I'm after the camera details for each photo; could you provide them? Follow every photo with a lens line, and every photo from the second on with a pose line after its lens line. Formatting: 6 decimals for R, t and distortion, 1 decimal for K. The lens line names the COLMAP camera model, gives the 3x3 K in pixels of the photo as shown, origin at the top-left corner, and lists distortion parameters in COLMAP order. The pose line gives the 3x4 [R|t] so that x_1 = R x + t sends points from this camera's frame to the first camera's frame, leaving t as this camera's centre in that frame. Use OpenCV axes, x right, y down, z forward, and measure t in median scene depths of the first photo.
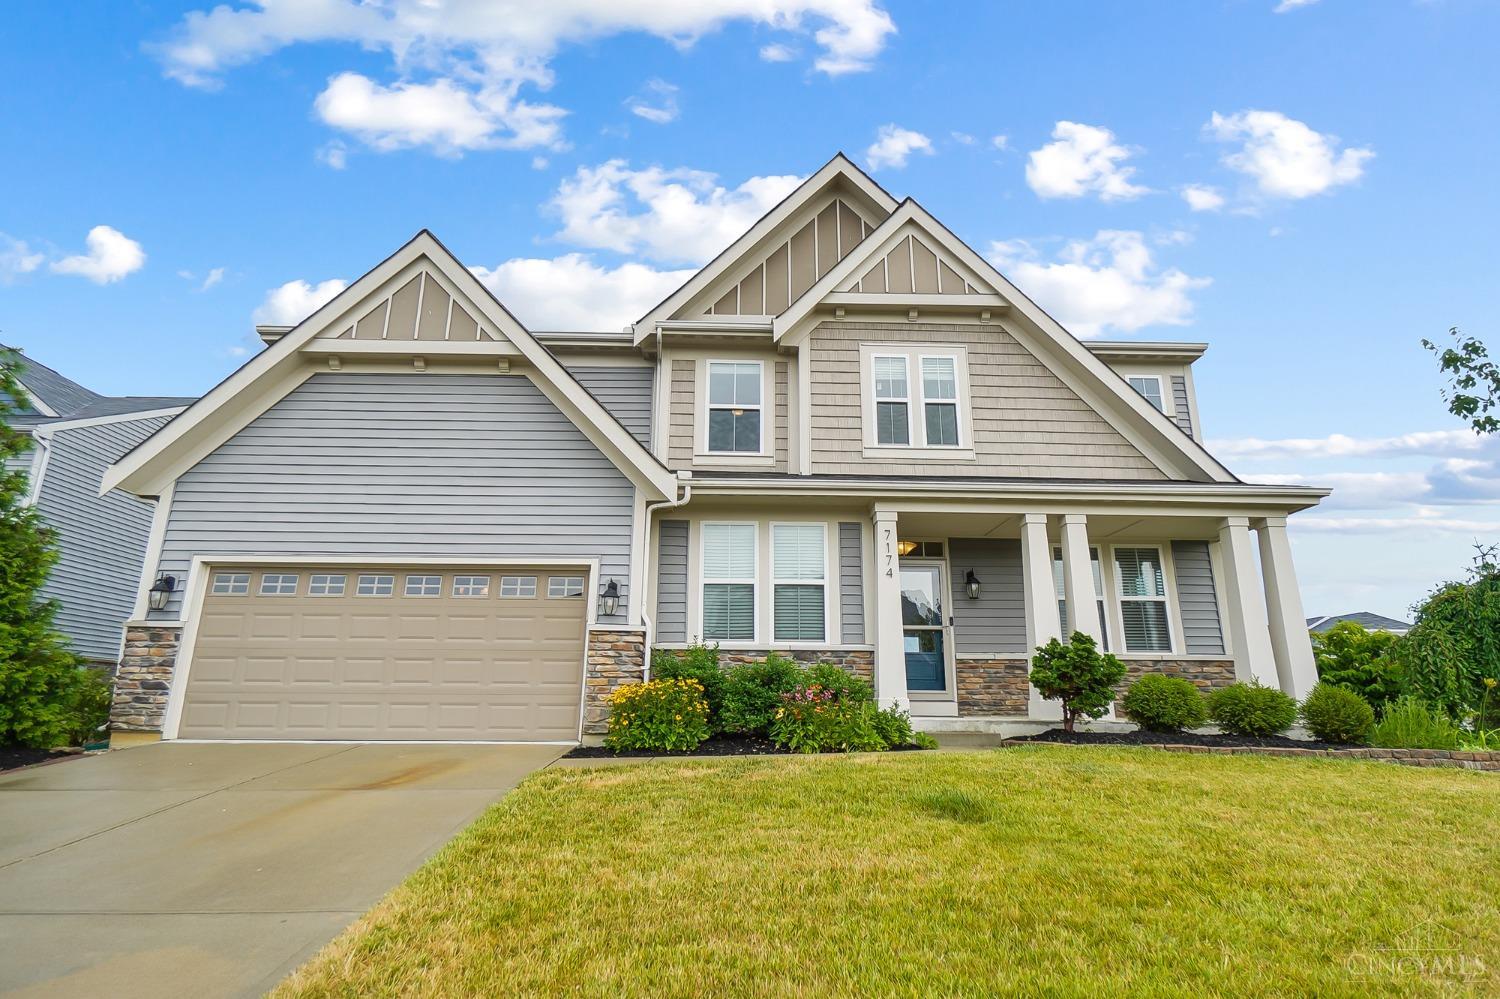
lens RADIAL K [[797.4, 0, 754.3], [0, 797.4, 488.5], [0, 0, 1]] dist [0.002026, -0.000180]
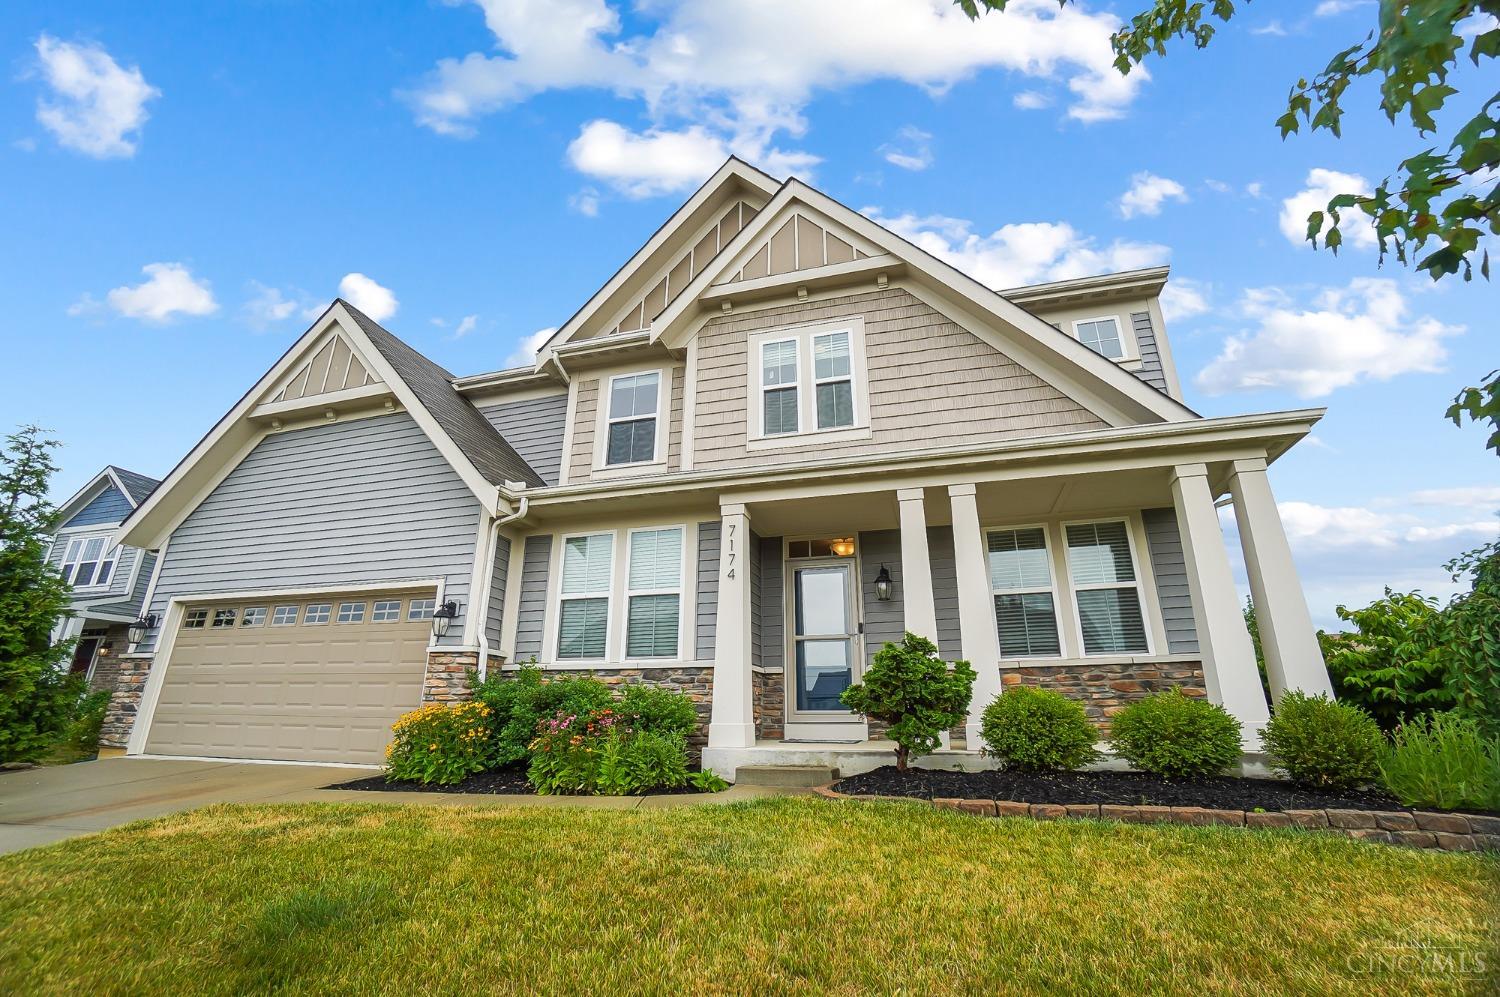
lens RADIAL K [[650.9, 0, 759.9], [0, 650.9, 491.7], [0, 0, 1]] dist [-0.065610, 0.023246]
pose [[0.954031, -0.105680, -0.280459, 0.356769], [0.087676, 0.993244, -0.076019, 0.064828], [0.286598, 0.047935, 0.956851, 0.298964]]
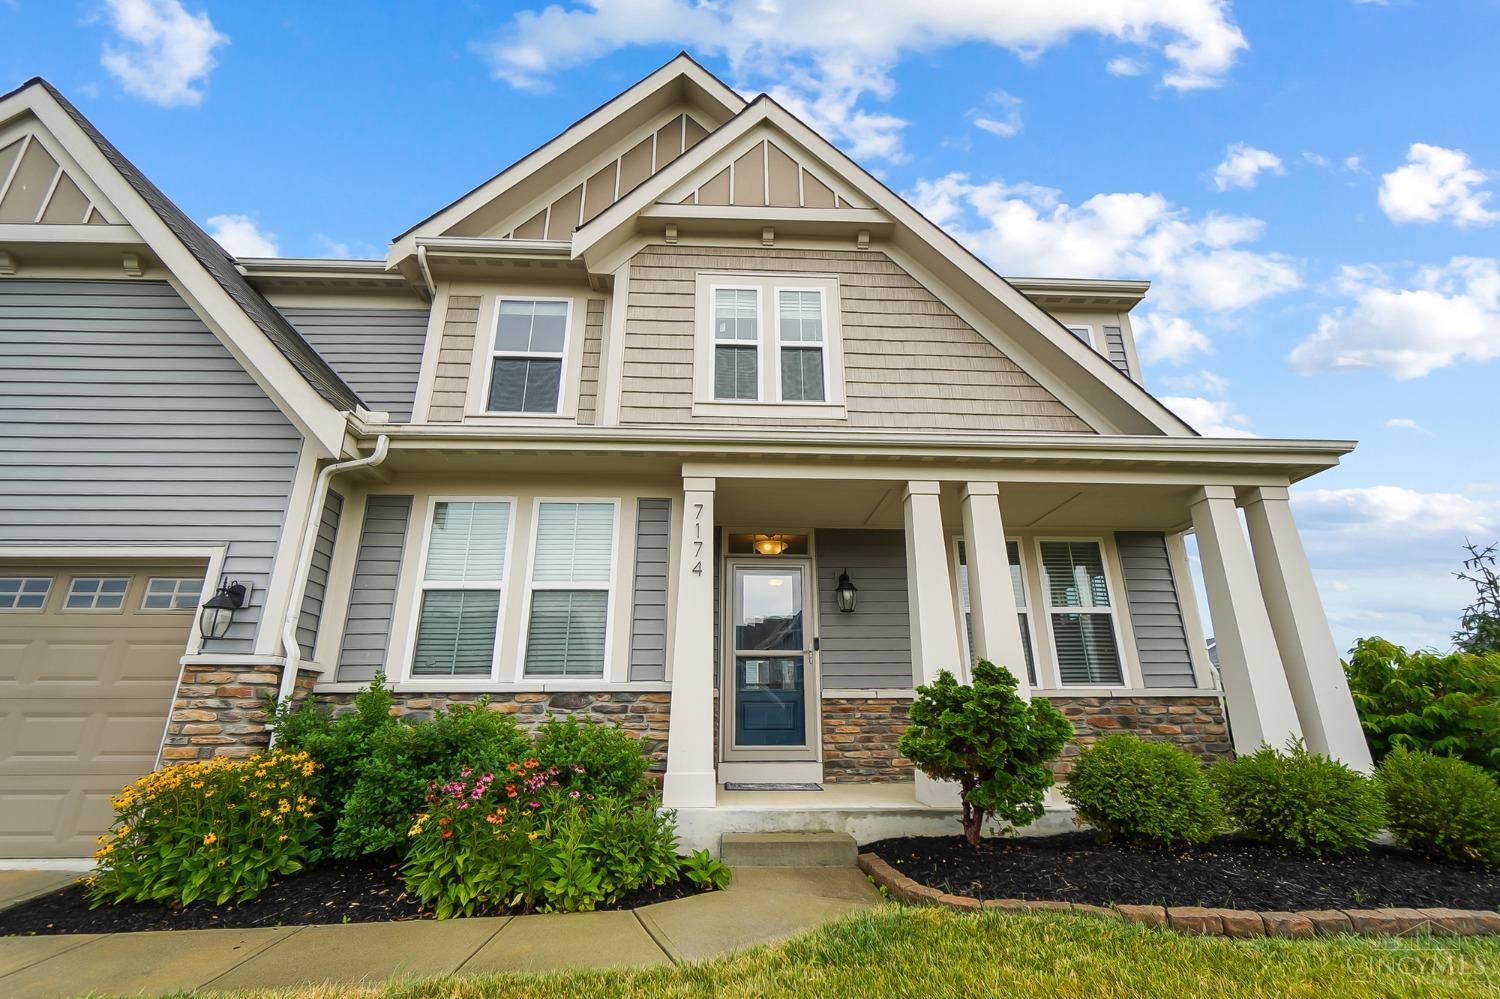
lens RADIAL K [[658.6, 0, 750.6], [0, 658.6, 493.7], [0, 0, 1]] dist [-0.001927, -0.000792]
pose [[0.999828, -0.004197, 0.018043, 0.179940], [0.005288, 0.998134, -0.060837, 0.068626], [-0.017754, 0.060922, 0.997985, 0.410620]]
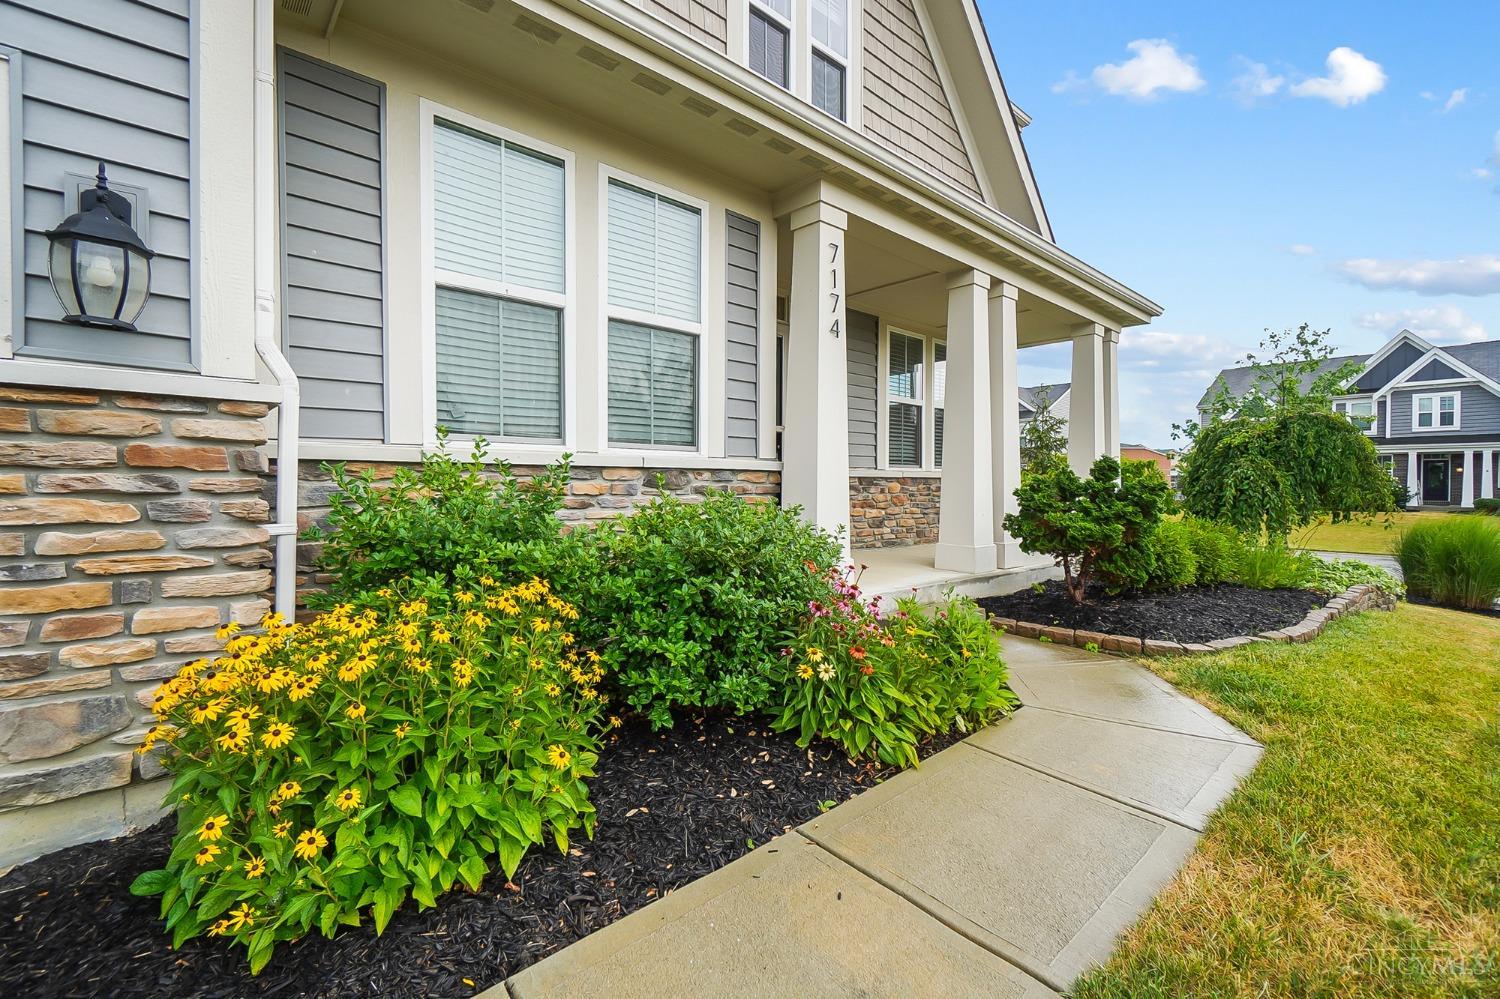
lens RADIAL K [[658.6, 0, 750.6], [0, 658.6, 493.7], [0, 0, 1]] dist [-0.001927, -0.000792]
pose [[0.764890, -0.009944, 0.644084, -0.134721], [-0.178744, 0.957340, 0.227050, 0.107554], [-0.618865, -0.288794, 0.730482, 0.608517]]
